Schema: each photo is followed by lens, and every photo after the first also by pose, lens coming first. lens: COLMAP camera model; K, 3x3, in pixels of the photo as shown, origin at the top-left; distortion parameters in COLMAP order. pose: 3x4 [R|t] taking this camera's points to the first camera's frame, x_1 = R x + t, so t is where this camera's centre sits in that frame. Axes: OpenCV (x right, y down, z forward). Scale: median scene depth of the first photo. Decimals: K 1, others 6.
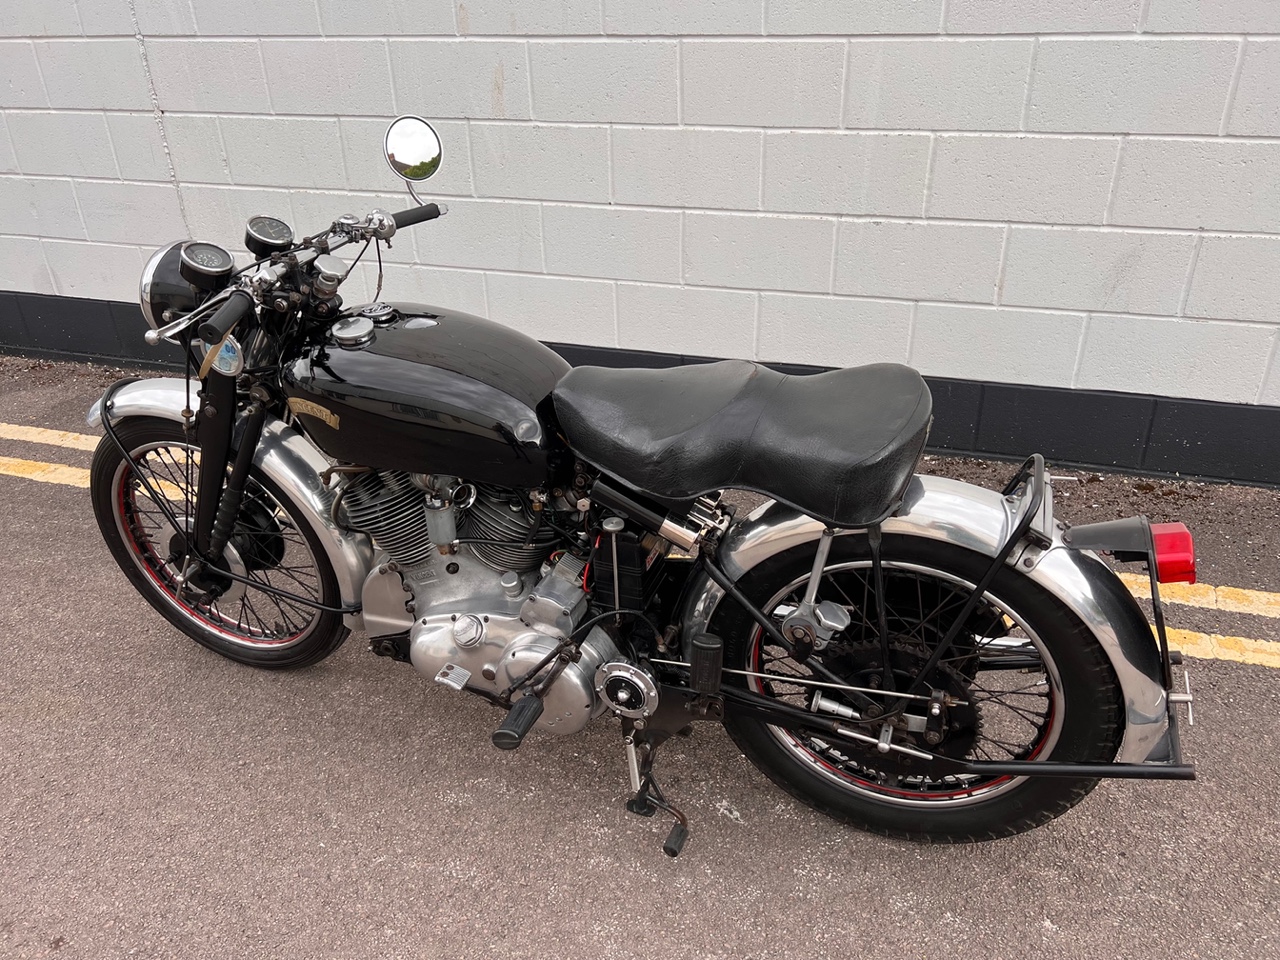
lens RADIAL K [[960.0, 0, 636.5], [0, 960.0, 487.5], [0, 0, 1]] dist [0.045024, -0.050639]
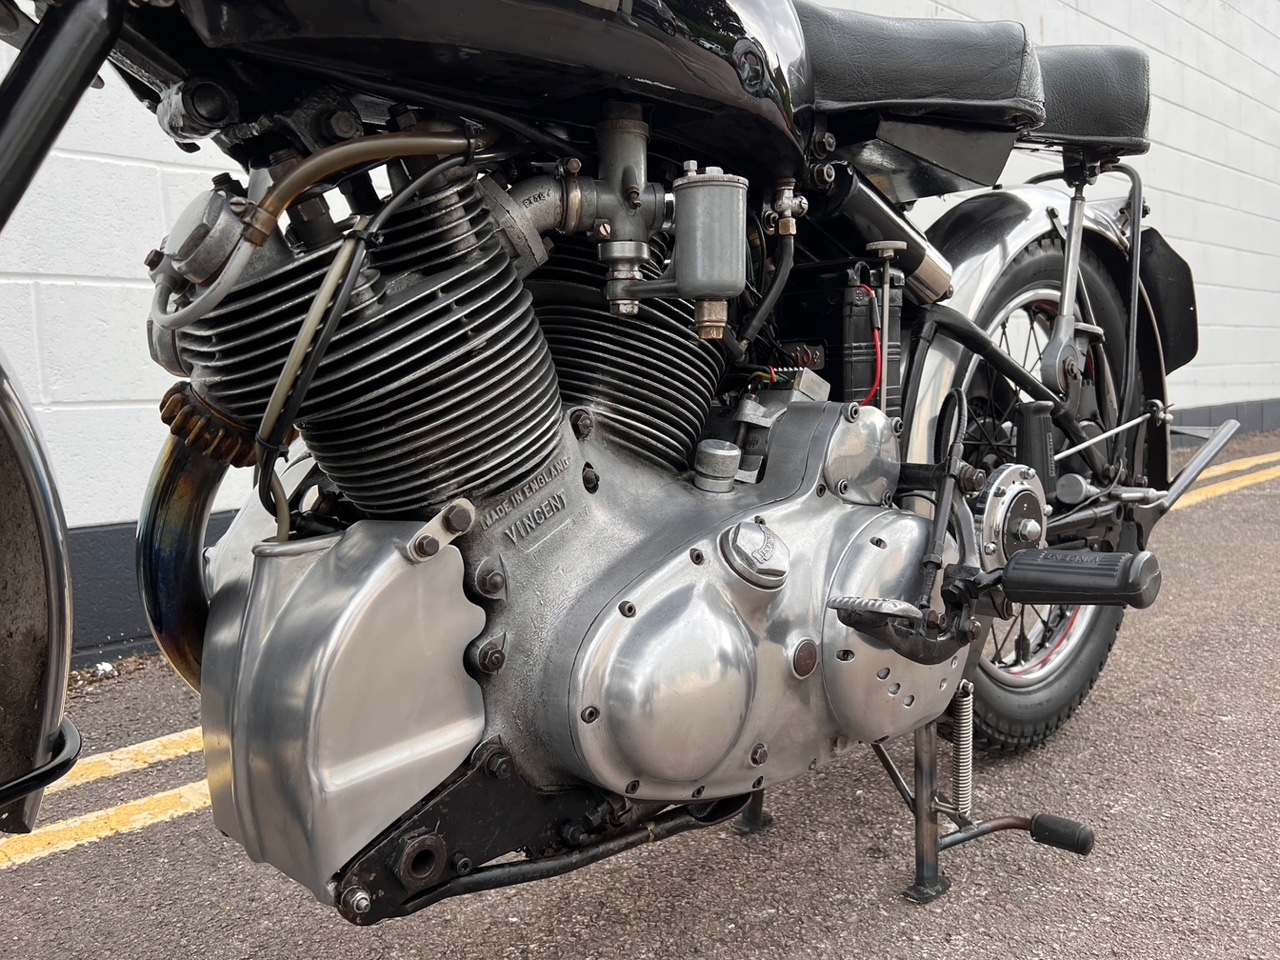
lens RADIAL K [[960.0, 0, 642.5], [0, 960.0, 457.8], [0, 0, 1]] dist [0.045024, -0.050639]
pose [[0.468668, -0.069645, 0.880625, -0.435540], [0.458572, 0.871225, -0.175151, 0.128592], [-0.755024, 0.485918, 0.440253, 0.671958]]
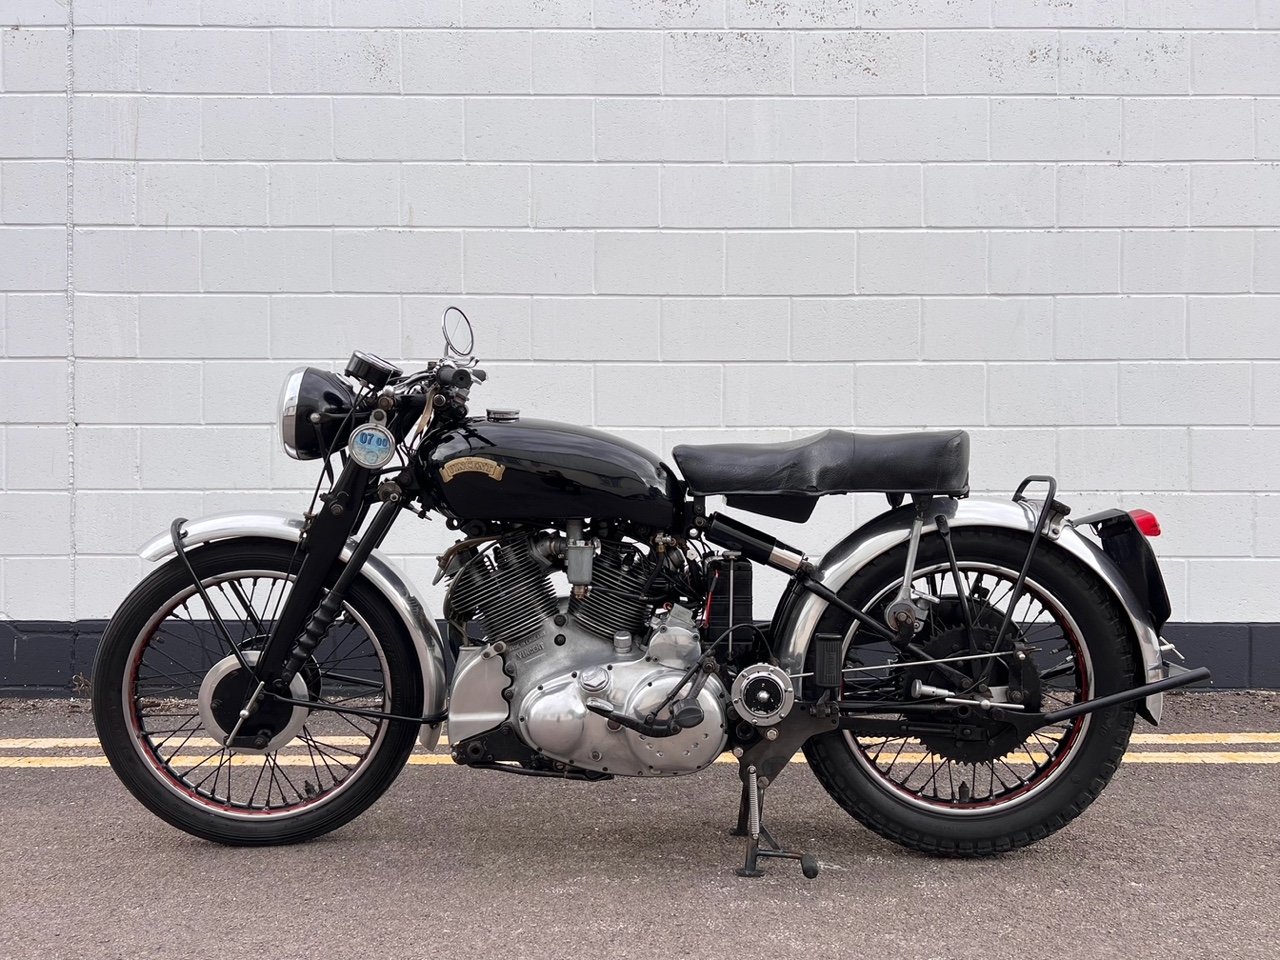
lens RADIAL K [[960.0, 0, 631.0], [0, 960.0, 521.4], [0, 0, 1]] dist [0.045024, -0.050639]
pose [[0.952084, 0.022983, 0.304970, -0.372179], [0.121119, 0.887308, -0.444989, 0.378546], [-0.280830, 0.460604, 0.842008, 0.005095]]
